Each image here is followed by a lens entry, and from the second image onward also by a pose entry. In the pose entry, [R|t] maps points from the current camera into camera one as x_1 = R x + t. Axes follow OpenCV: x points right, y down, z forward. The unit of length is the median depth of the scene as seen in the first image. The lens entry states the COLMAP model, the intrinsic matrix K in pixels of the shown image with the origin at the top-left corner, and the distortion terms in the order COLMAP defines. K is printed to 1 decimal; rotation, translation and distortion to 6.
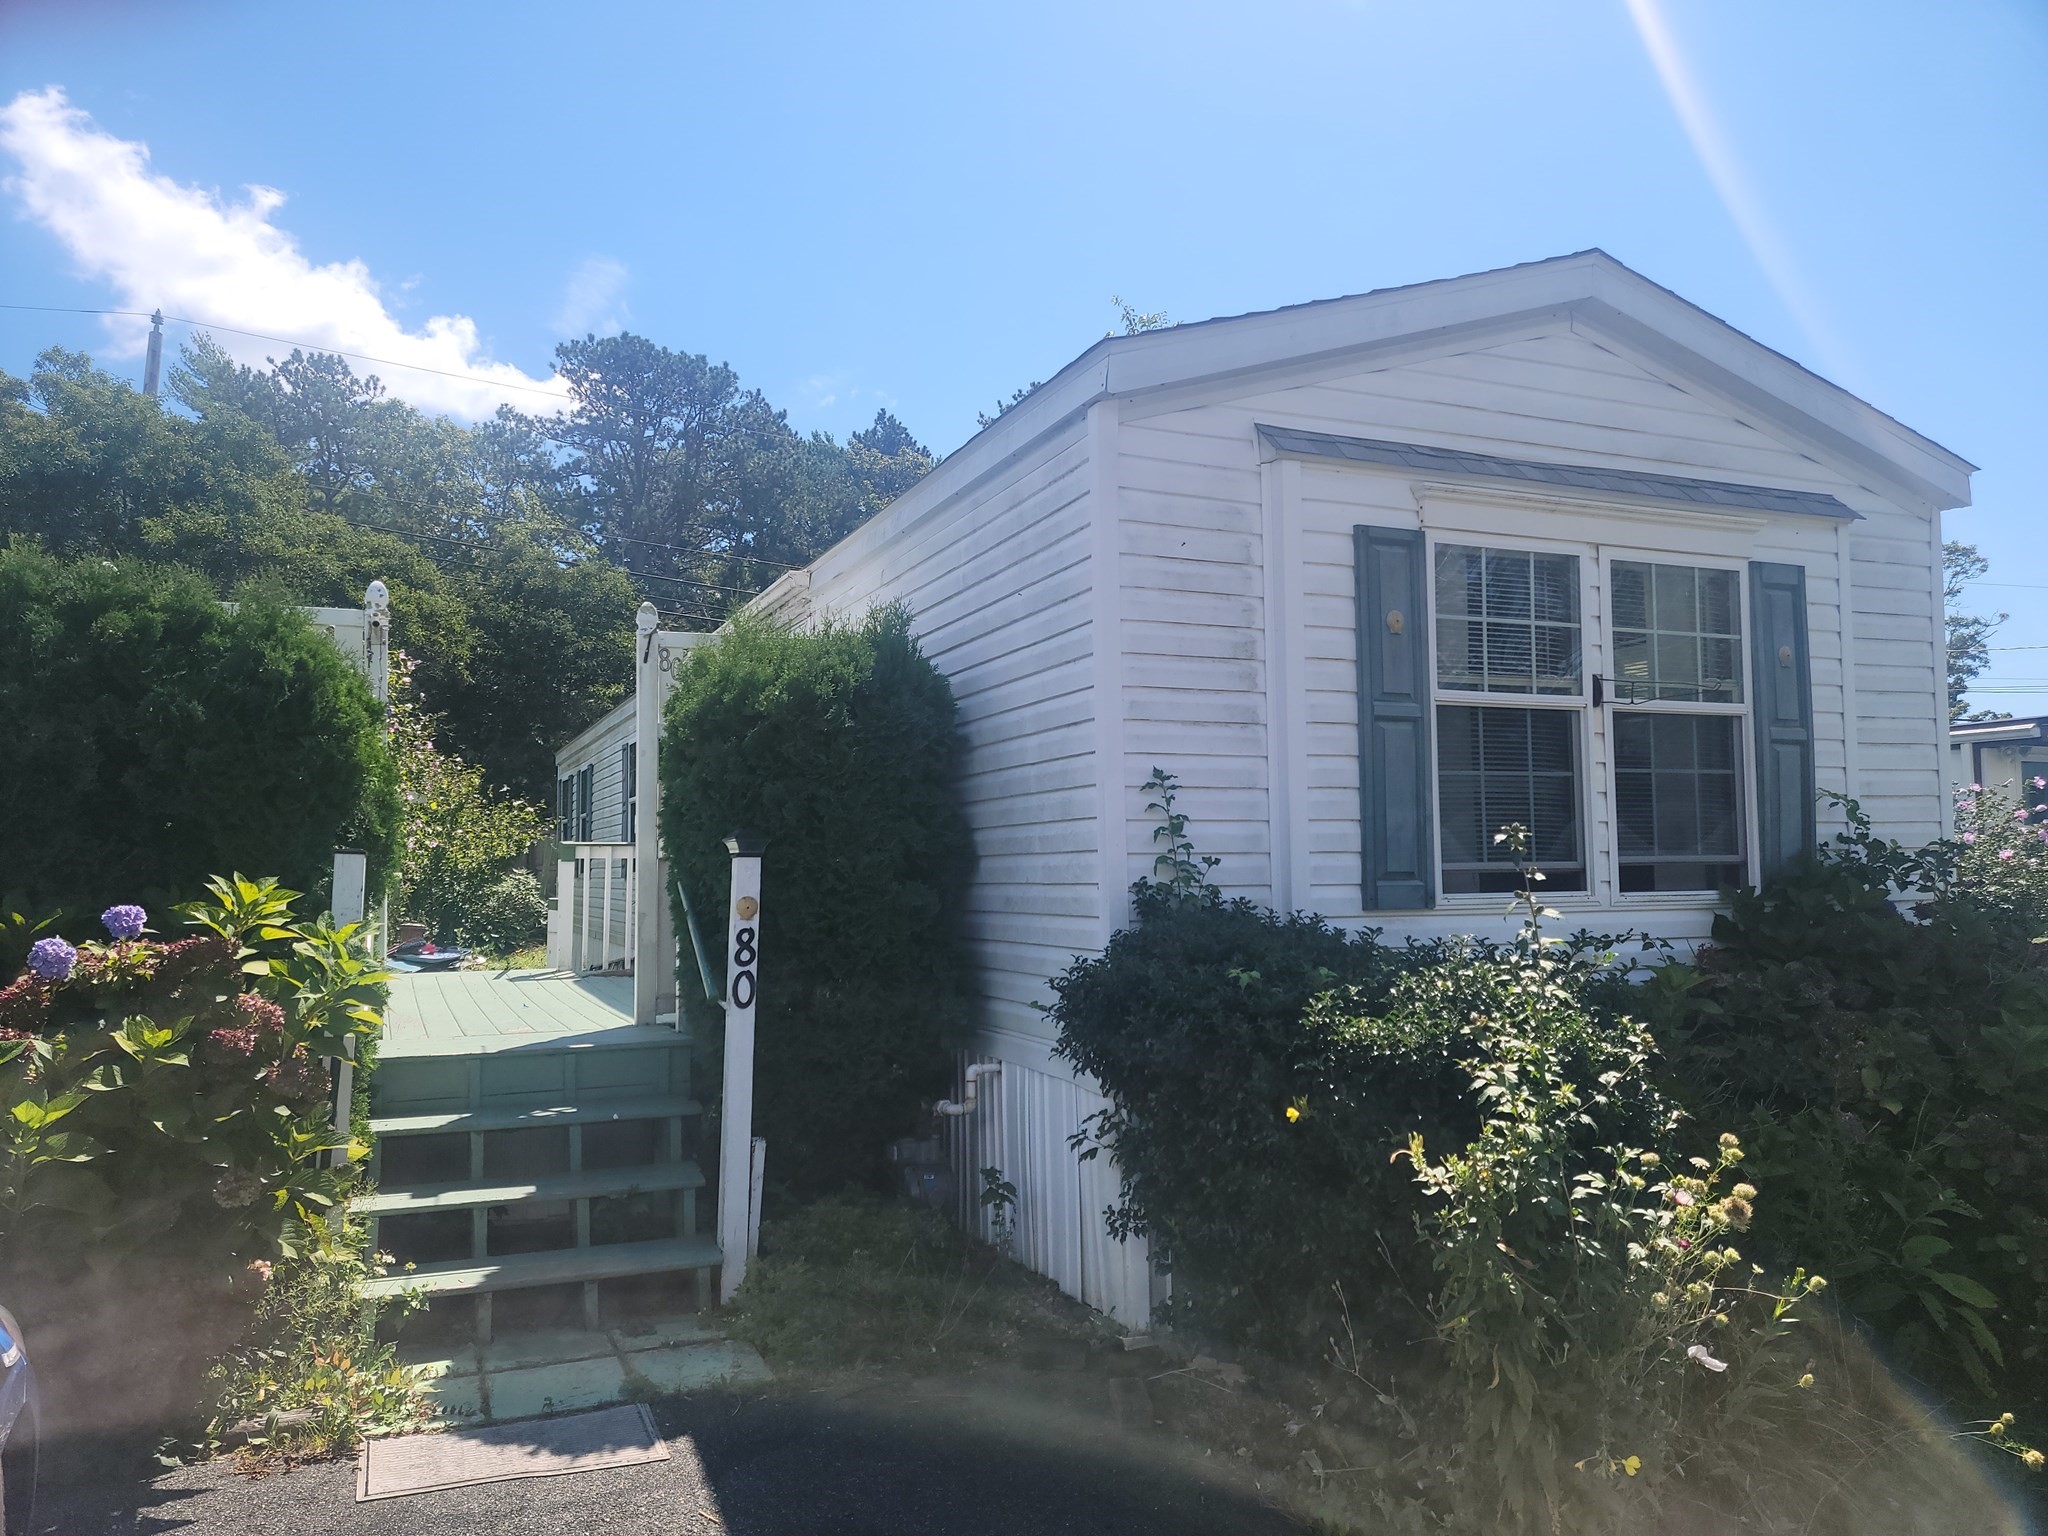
lens RADIAL K [[1433.5, 0, 1030.4], [0, 1433.5, 762.9], [0, 0, 1]] dist [0.076579, -0.067052]
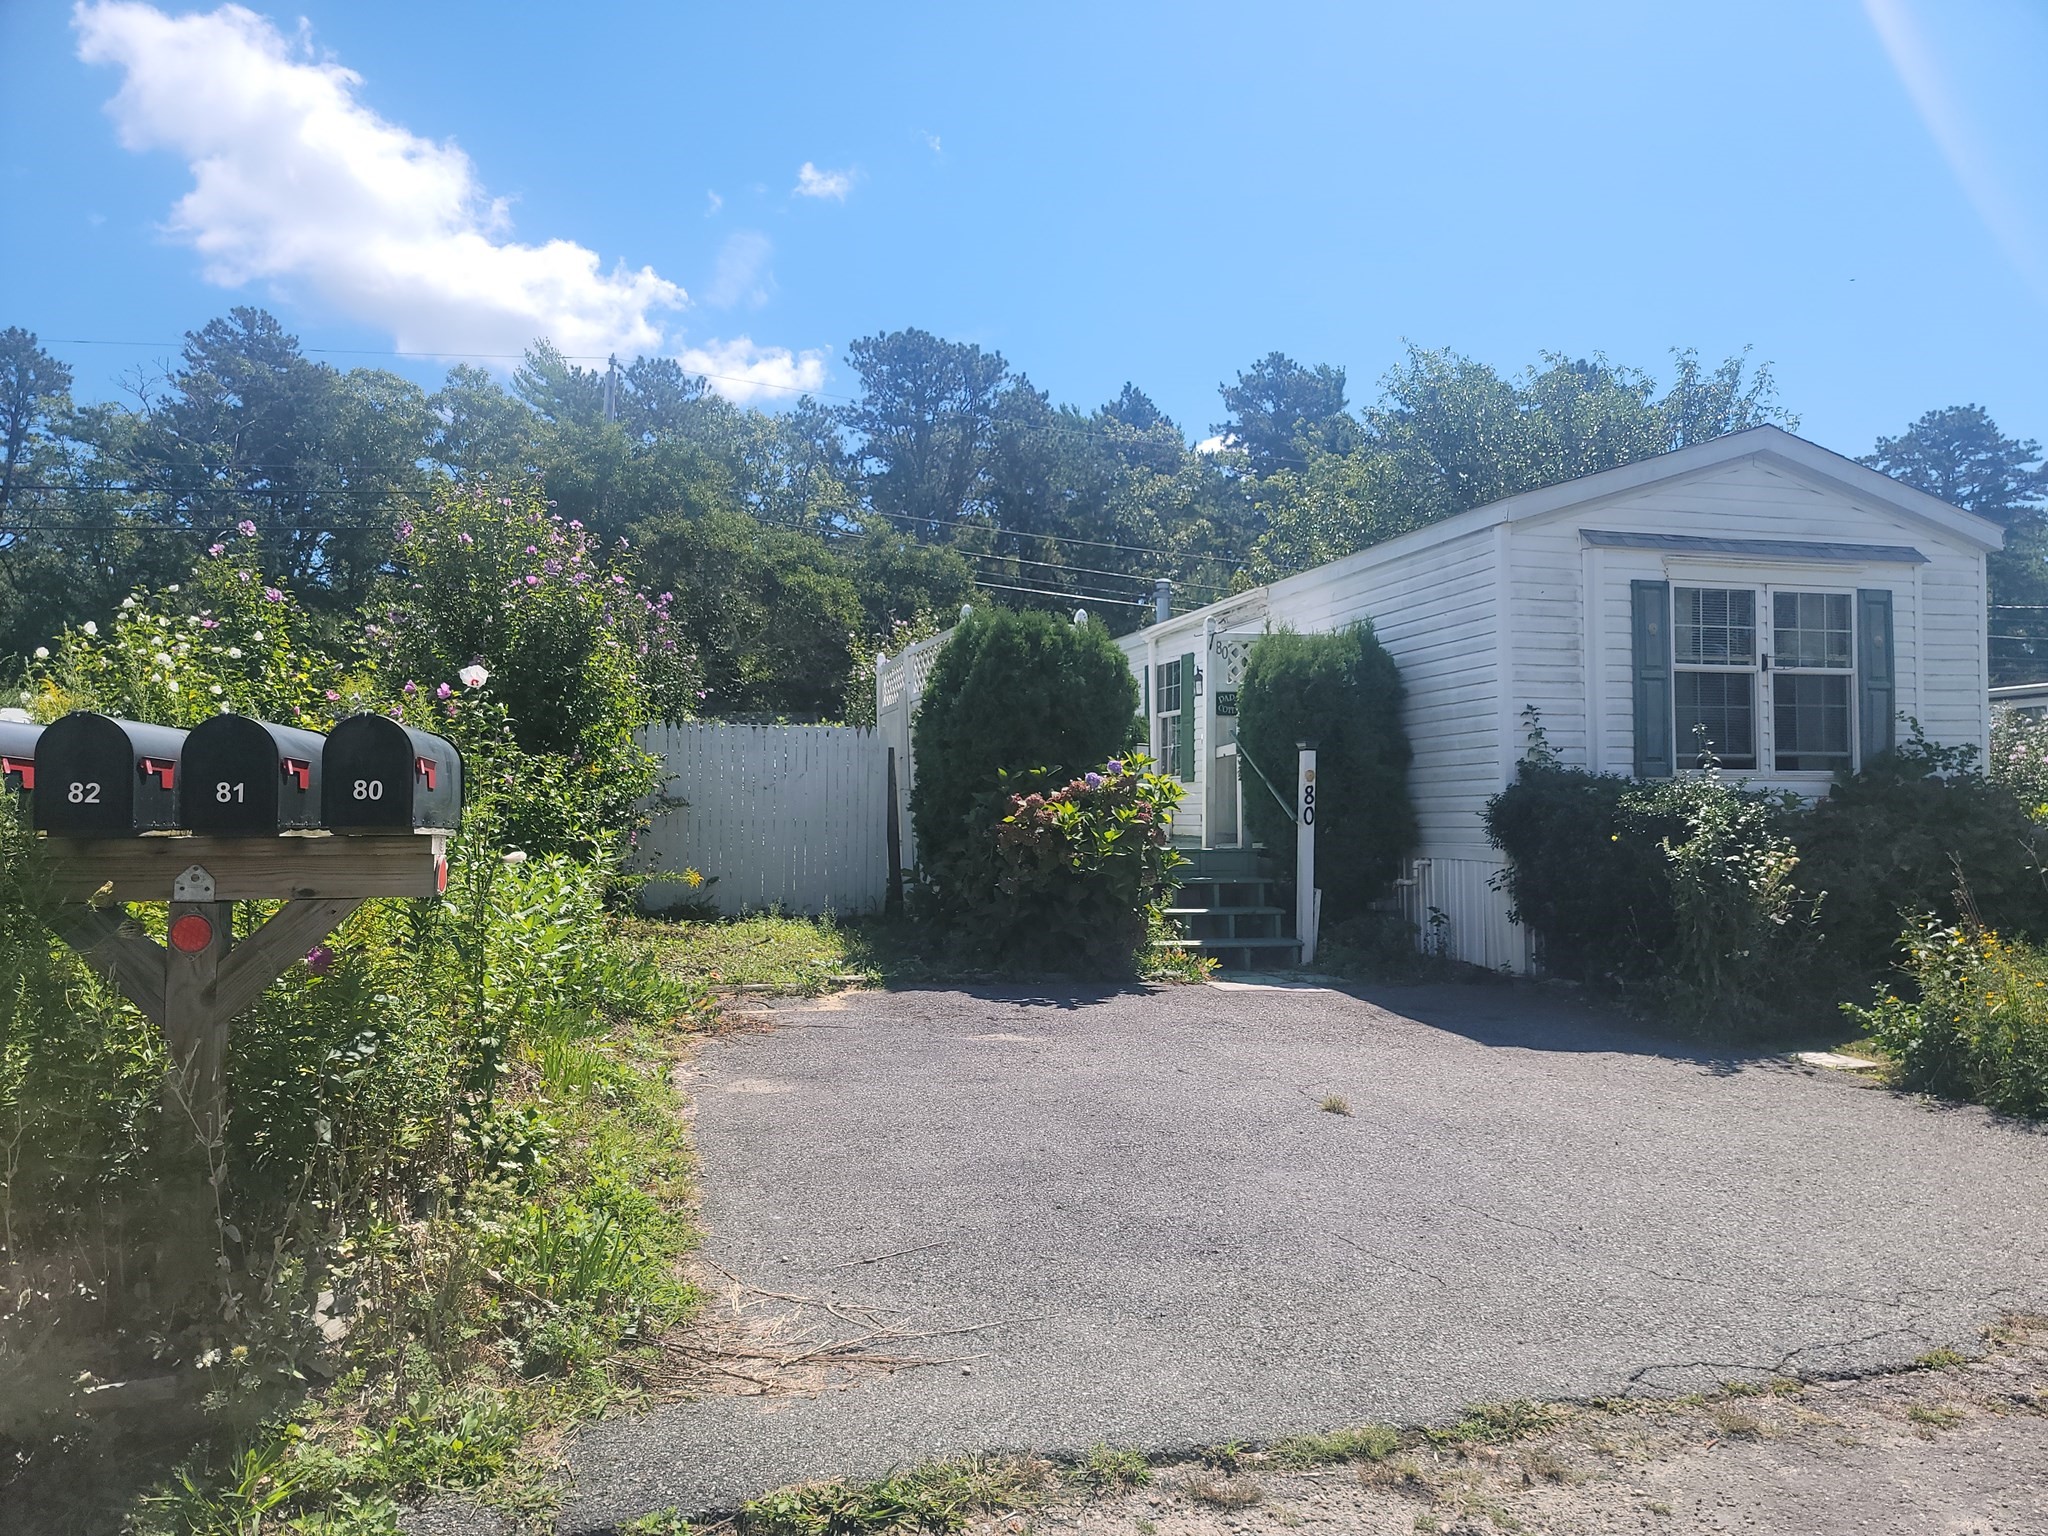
lens RADIAL K [[1479.9, 0, 1024.0], [0, 1479.9, 768.0], [0, 0, 1]] dist [0.058436, -0.058613]
pose [[0.991782, 0.001798, -0.127928, -0.307860], [0.003019, 0.999294, 0.037449, 0.010776], [0.127905, -0.037527, 0.991076, -1.036146]]
